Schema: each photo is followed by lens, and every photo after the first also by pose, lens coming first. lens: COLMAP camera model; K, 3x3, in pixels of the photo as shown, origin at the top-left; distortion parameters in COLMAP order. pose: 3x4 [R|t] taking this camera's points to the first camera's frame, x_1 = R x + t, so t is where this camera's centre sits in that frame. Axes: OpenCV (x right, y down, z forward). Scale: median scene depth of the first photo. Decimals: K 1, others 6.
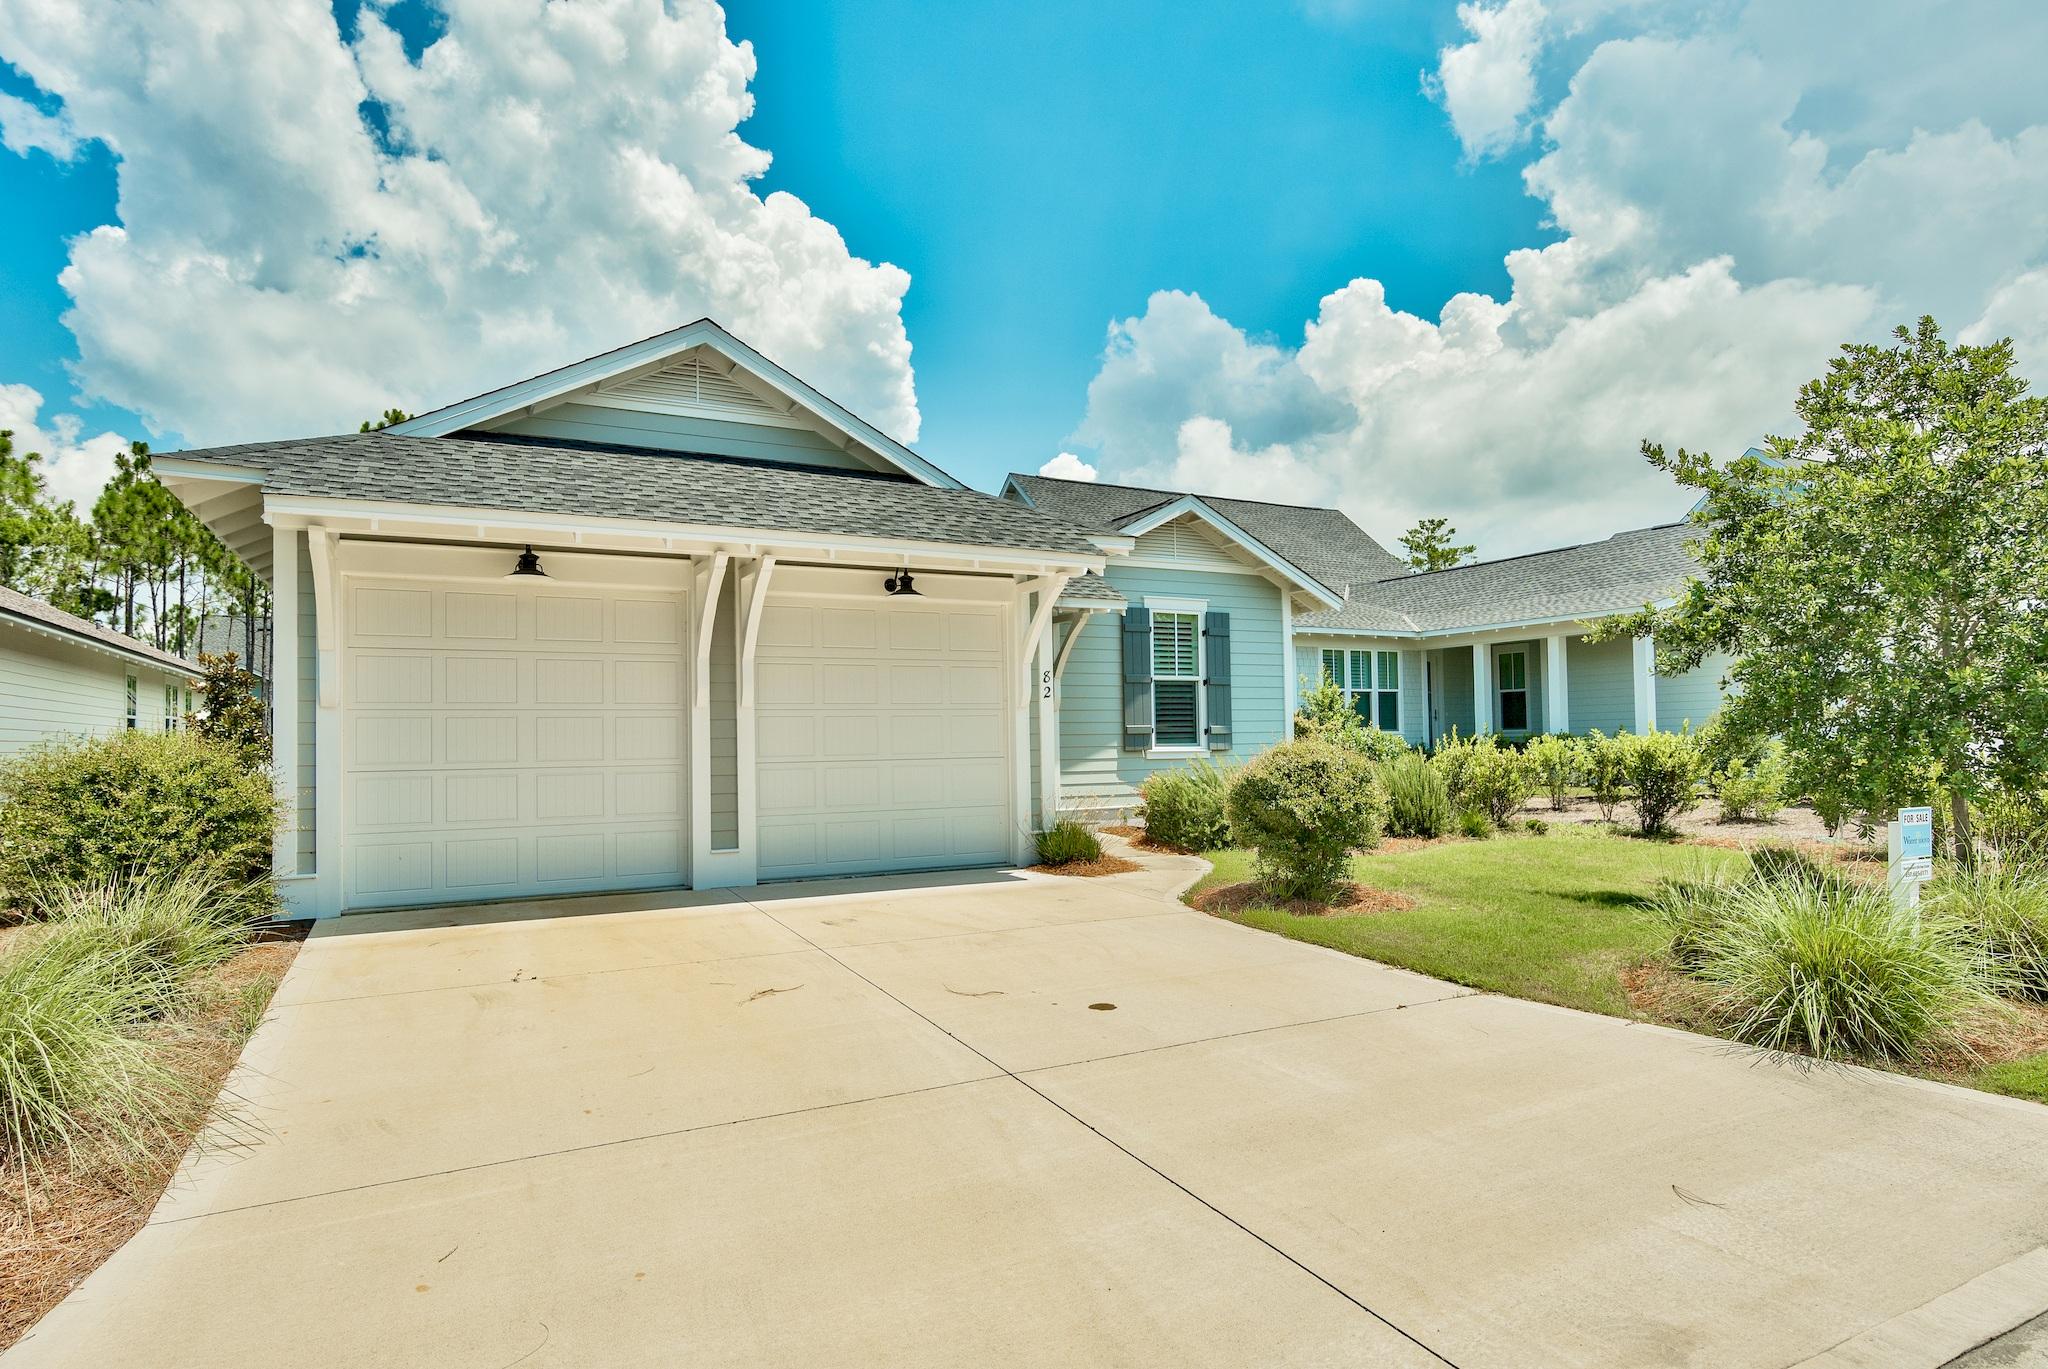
lens RADIAL K [[1177.4, 0, 1023.9], [0, 1177.4, 684.6], [0, 0, 1]] dist [0.006397, 0.001987]
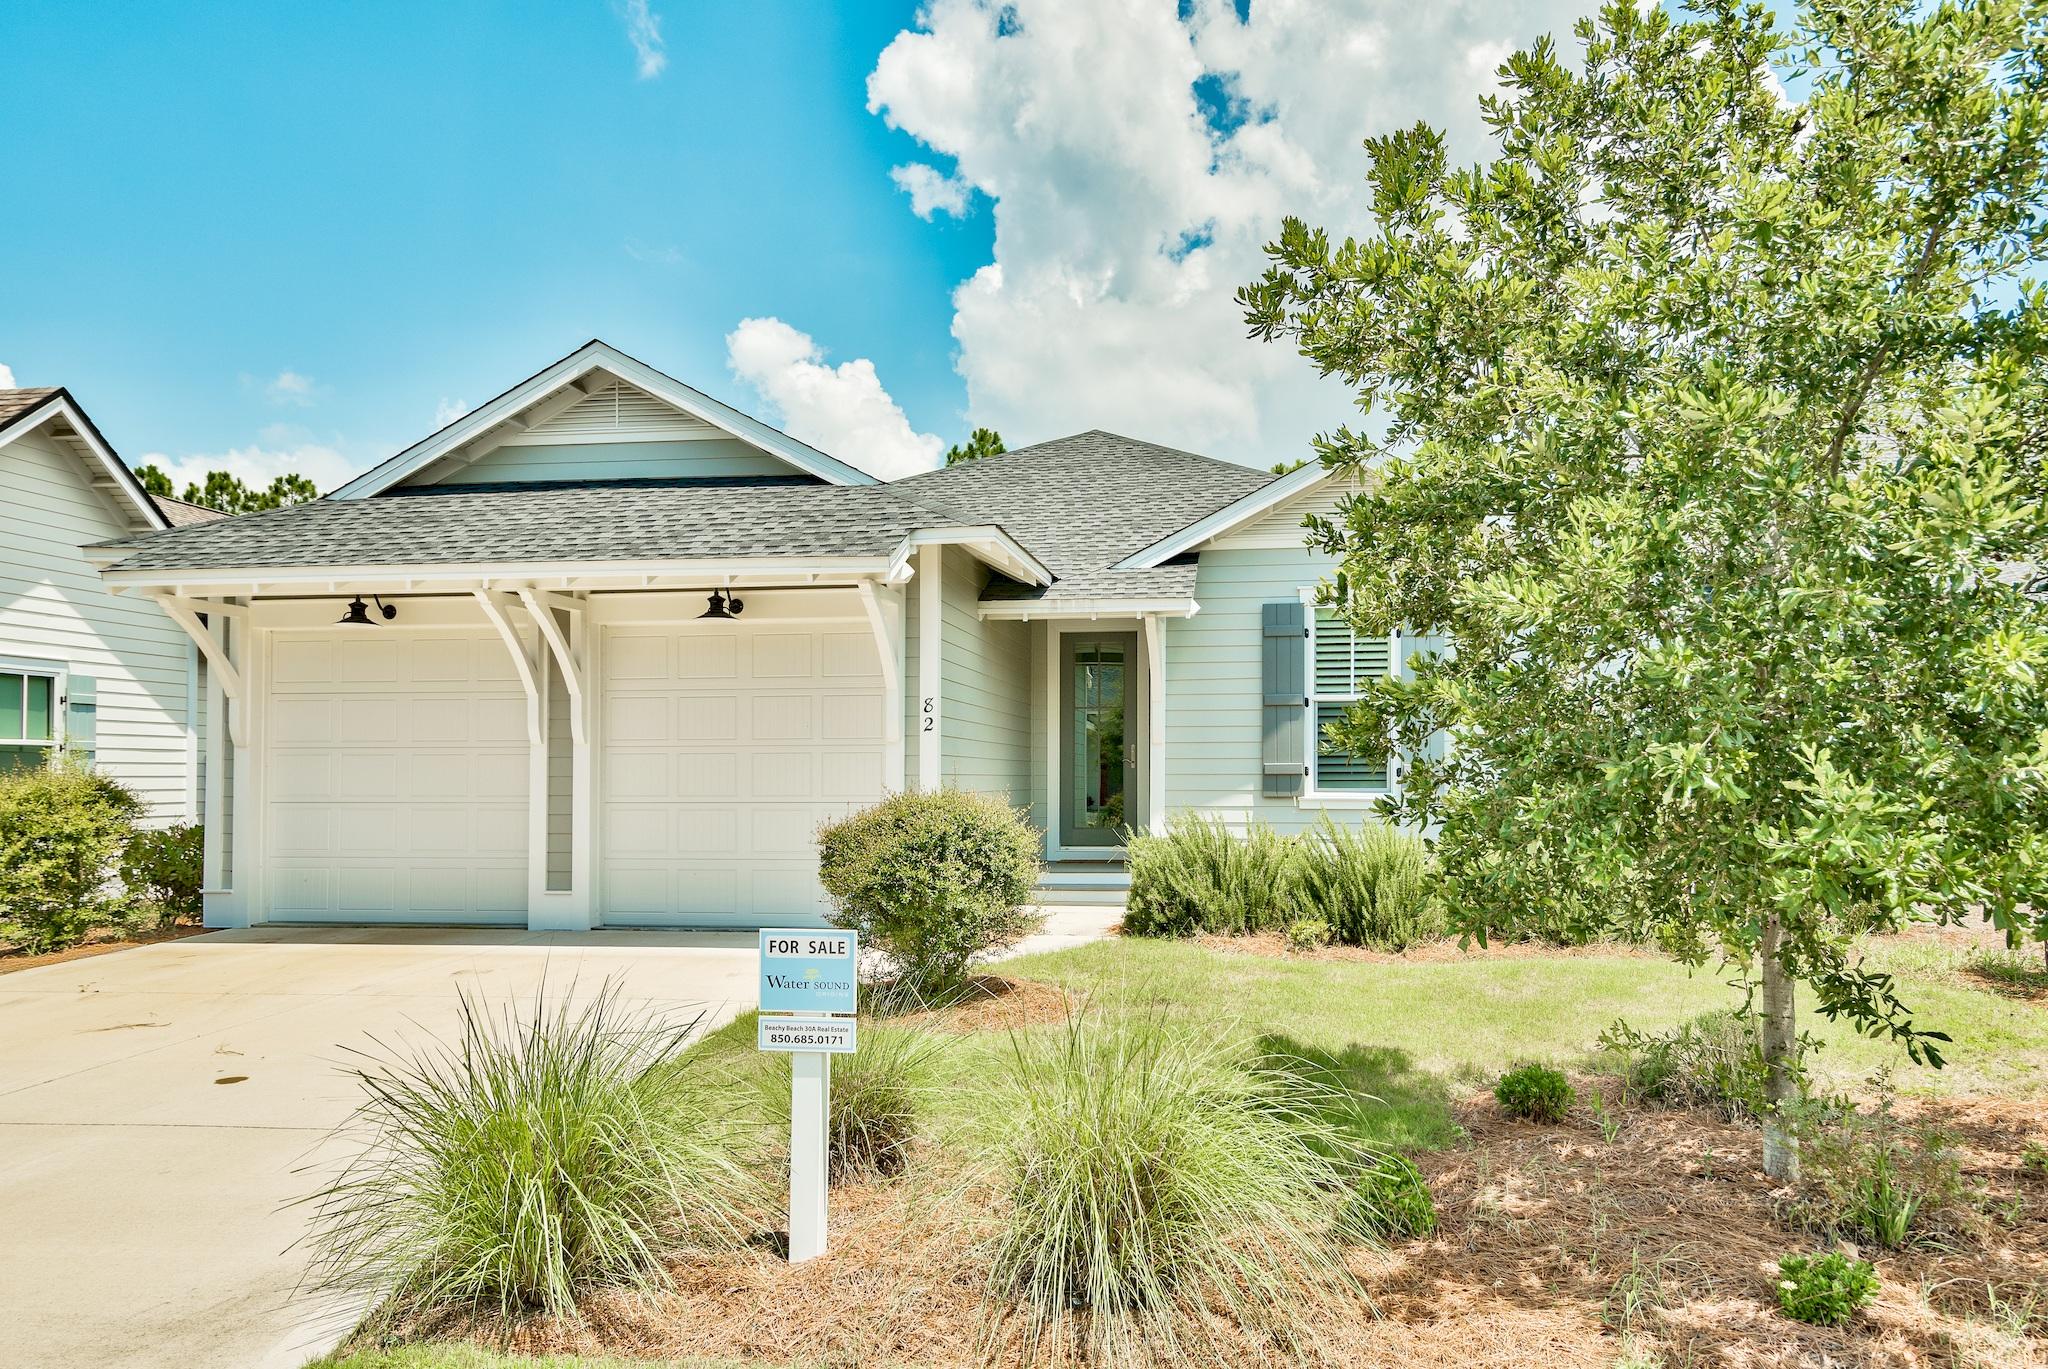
lens RADIAL K [[1427.6, 0, 1024.4], [0, 1427.6, 694.4], [0, 0, 1]] dist [0.031402, -0.000749]
pose [[0.802289, -0.018065, -0.596663, 0.721212], [0.016974, 0.999828, -0.007447, -0.006353], [0.596695, -0.004153, 0.802458, 0.268316]]
